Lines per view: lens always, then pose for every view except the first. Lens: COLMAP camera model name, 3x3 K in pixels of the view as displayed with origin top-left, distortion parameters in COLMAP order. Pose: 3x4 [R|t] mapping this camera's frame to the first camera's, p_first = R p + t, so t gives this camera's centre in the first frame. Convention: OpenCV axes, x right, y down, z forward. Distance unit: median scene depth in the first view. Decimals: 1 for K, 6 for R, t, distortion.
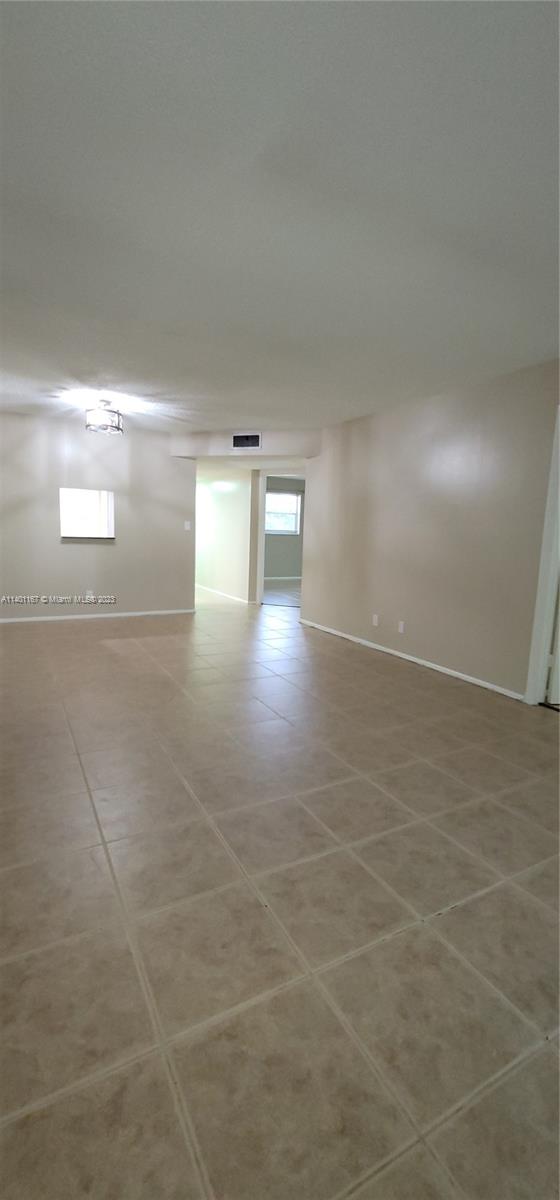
lens RADIAL K [[485.3, 0, 273.2], [0, 485.3, 608.0], [0, 0, 1]] dist [-0.004150, 0.001475]
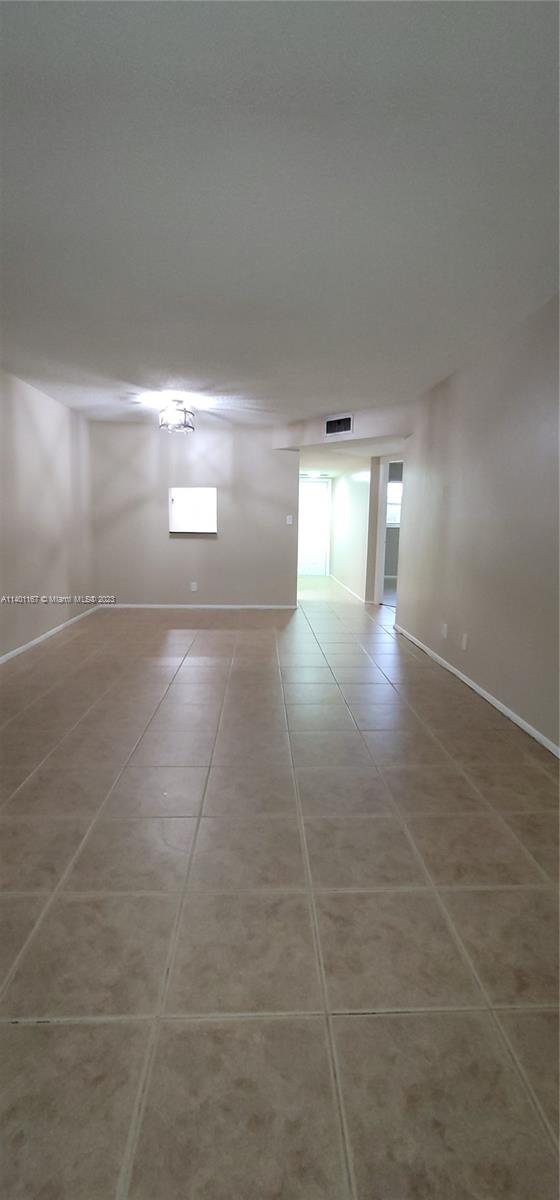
lens RADIAL K [[485.3, 0, 274.8], [0, 485.3, 601.5], [0, 0, 1]] dist [-0.004150, 0.001475]
pose [[0.898054, 0.050708, -0.436953, 0.250954], [-0.054536, 0.998505, 0.003790, -0.008497], [0.436491, 0.020426, 0.899477, 0.126525]]
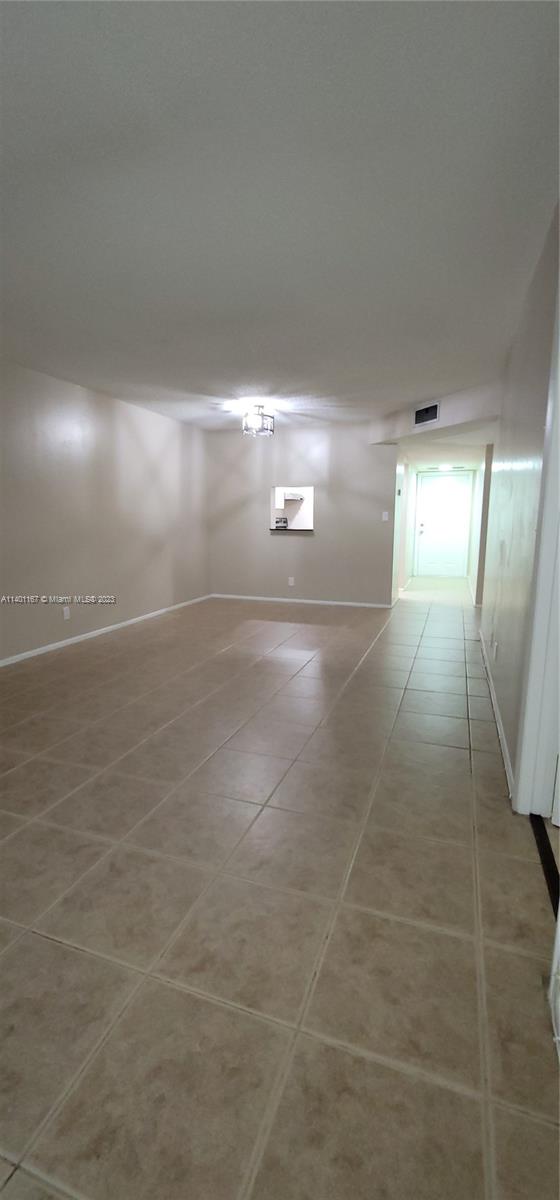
lens RADIAL K [[485.3, 0, 271.9], [0, 485.3, 596.6], [0, 0, 1]] dist [-0.004150, 0.001475]
pose [[0.664003, 0.083906, -0.743007, 0.423952], [-0.097769, 0.994896, 0.024978, -0.016730], [0.741311, 0.056058, 0.668817, 0.236224]]
